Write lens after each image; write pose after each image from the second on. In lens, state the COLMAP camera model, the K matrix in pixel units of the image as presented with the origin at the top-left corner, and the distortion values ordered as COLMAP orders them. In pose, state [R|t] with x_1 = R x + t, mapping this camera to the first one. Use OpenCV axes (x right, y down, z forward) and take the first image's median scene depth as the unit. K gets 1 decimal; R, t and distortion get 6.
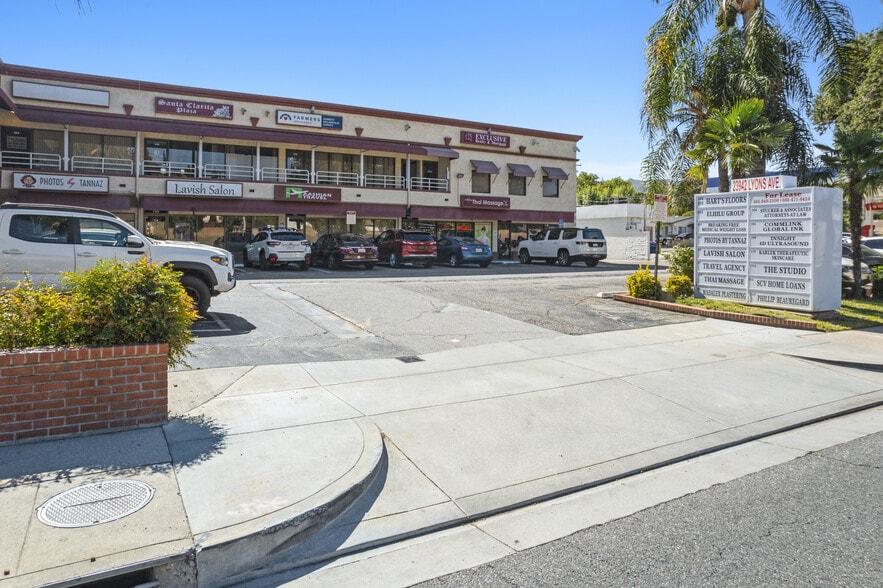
lens RADIAL K [[583.2, 0, 439.4], [0, 583.2, 258.8], [0, 0, 1]] dist [-0.078115, 0.077257]
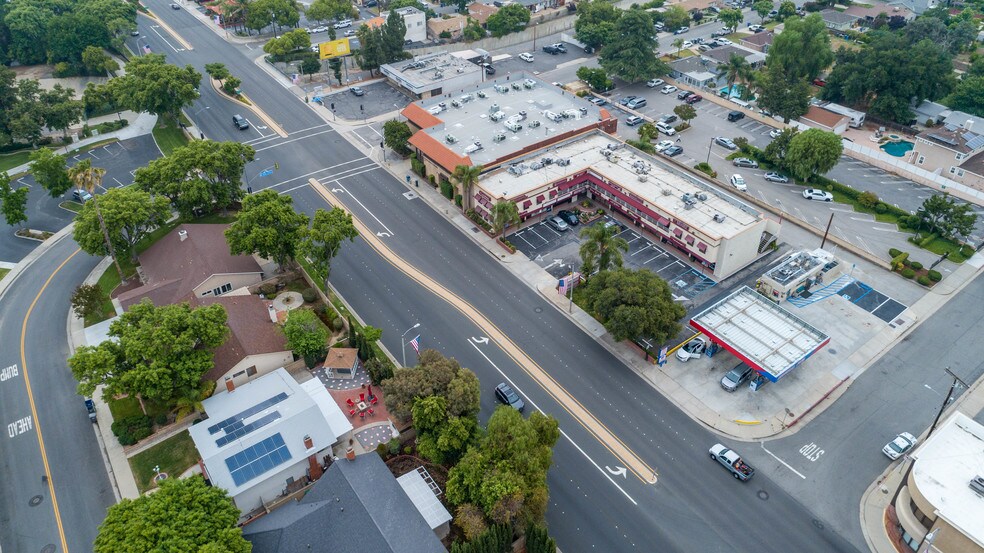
lens RADIAL K [[694.8, 0, 489.6], [0, 694.8, 220.0], [0, 0, 1]] dist [-0.010366, -0.002187]
pose [[0.113747, 0.541944, -0.832681, 3.022232], [-0.018762, 0.839143, 0.543587, -2.215953], [0.993333, -0.046209, 0.105618, -0.347808]]
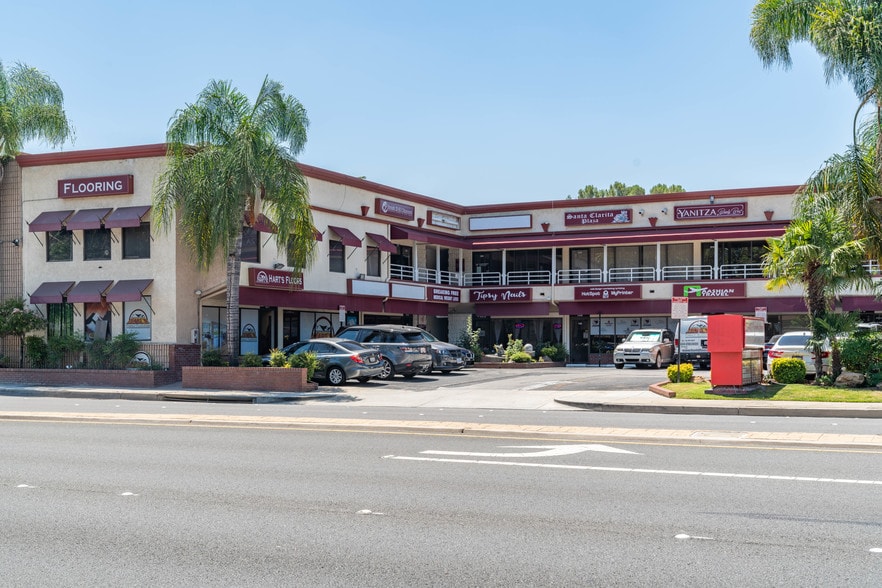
lens RADIAL K [[1182.5, 0, 441.0], [0, 1182.5, 387.1], [0, 0, 1]] dist [0.034428, 0.000356]
pose [[0.572695, 0.017457, -0.819583, 0.970489], [-0.019811, 0.999776, 0.007452, 0.033007], [0.819529, 0.011969, 0.572912, -0.392171]]
